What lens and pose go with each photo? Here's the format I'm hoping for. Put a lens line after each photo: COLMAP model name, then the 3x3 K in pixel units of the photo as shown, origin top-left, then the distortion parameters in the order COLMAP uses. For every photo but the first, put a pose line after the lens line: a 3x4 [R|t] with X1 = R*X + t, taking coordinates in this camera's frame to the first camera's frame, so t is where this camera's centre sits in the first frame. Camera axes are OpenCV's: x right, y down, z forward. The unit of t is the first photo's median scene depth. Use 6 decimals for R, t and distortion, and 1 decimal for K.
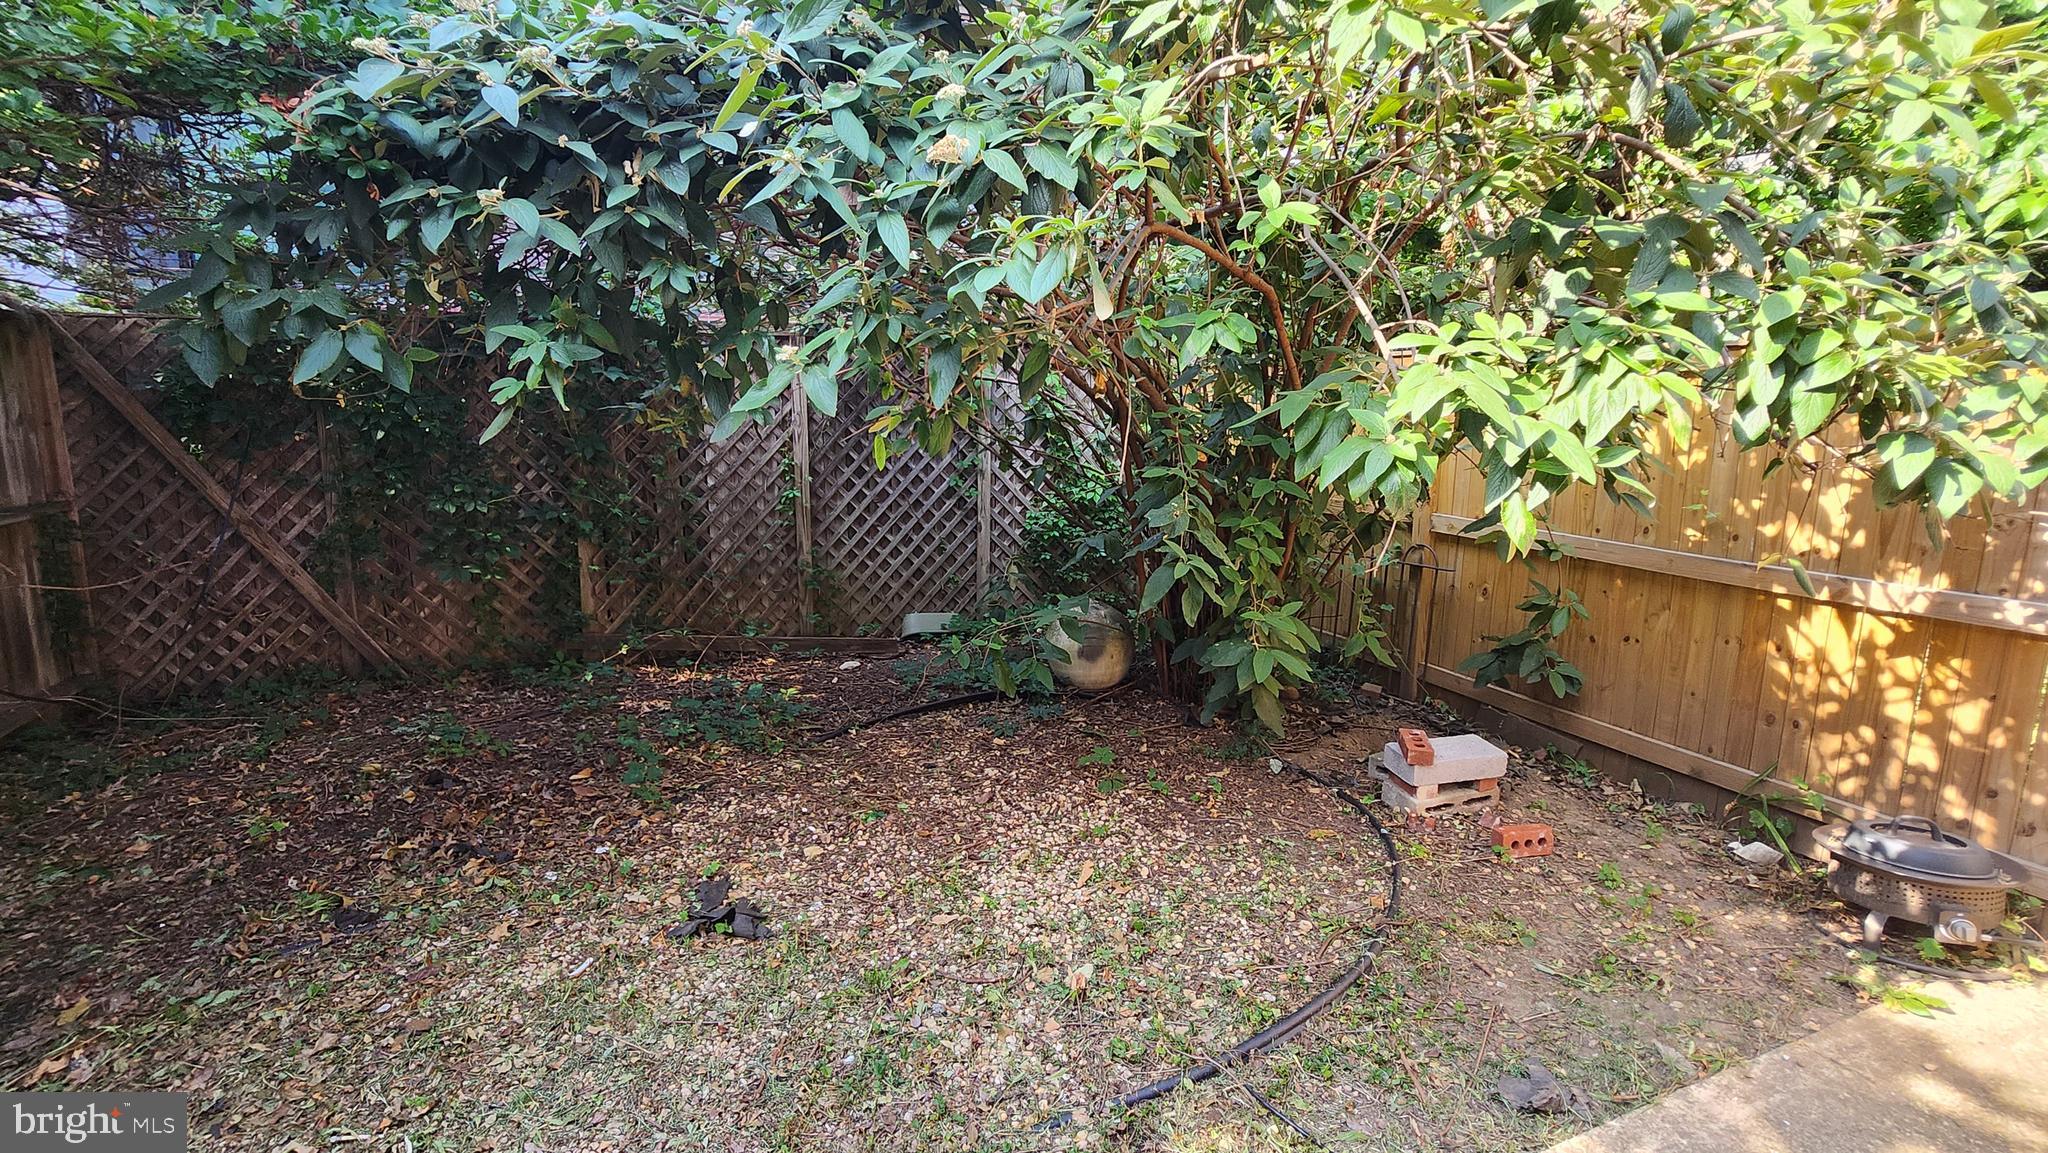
lens RADIAL K [[856.4, 0, 1033.5], [0, 856.4, 567.6], [0, 0, 1]] dist [-0.011365, 0.001961]
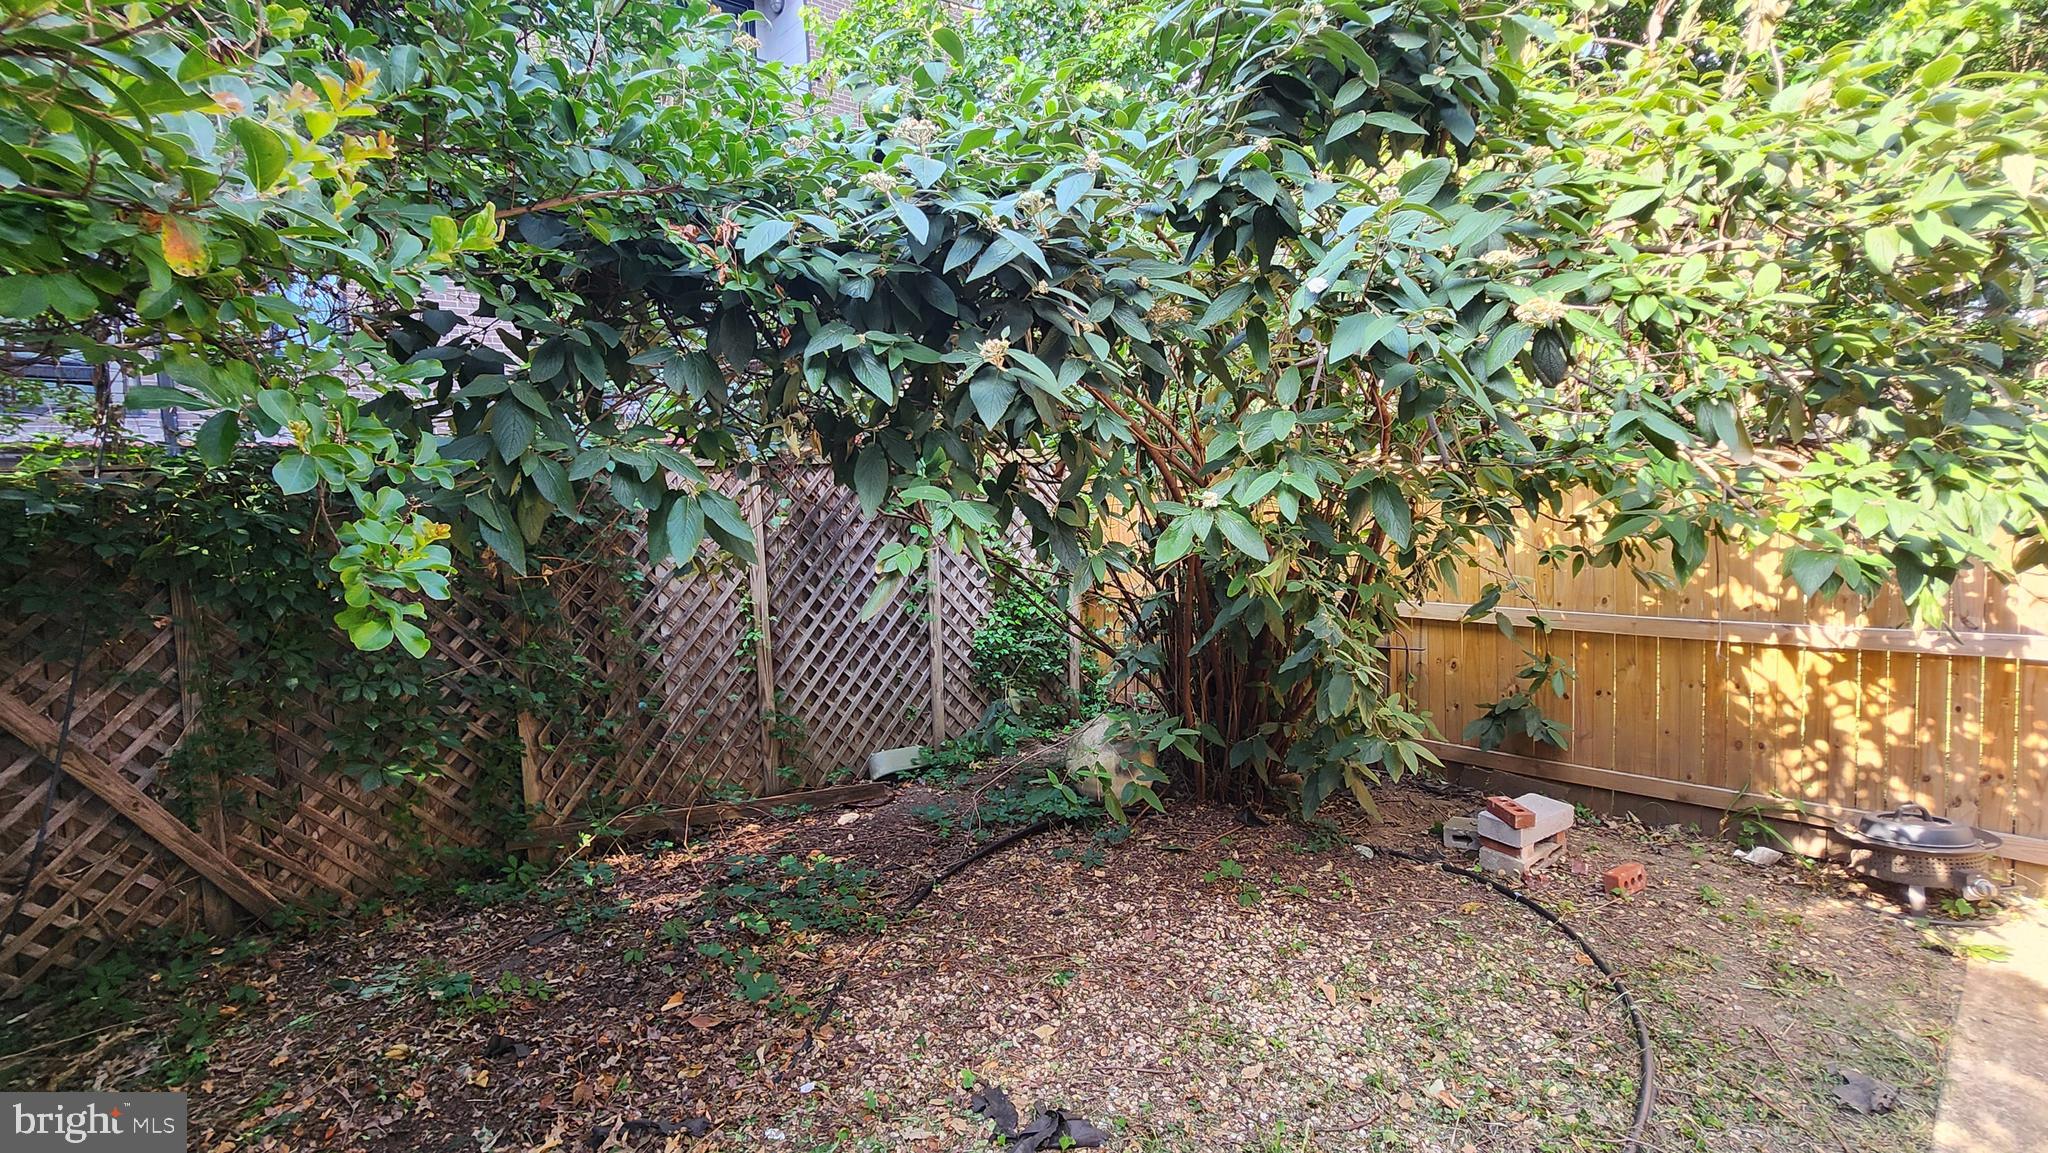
lens RADIAL K [[856.4, 0, 1035.0], [0, 856.4, 574.4], [0, 0, 1]] dist [-0.011365, 0.001961]
pose [[0.954915, -0.073426, 0.287655, -0.319836], [0.106466, 0.989180, -0.100936, -0.035647], [-0.277131, 0.127011, 0.952400, 0.054899]]
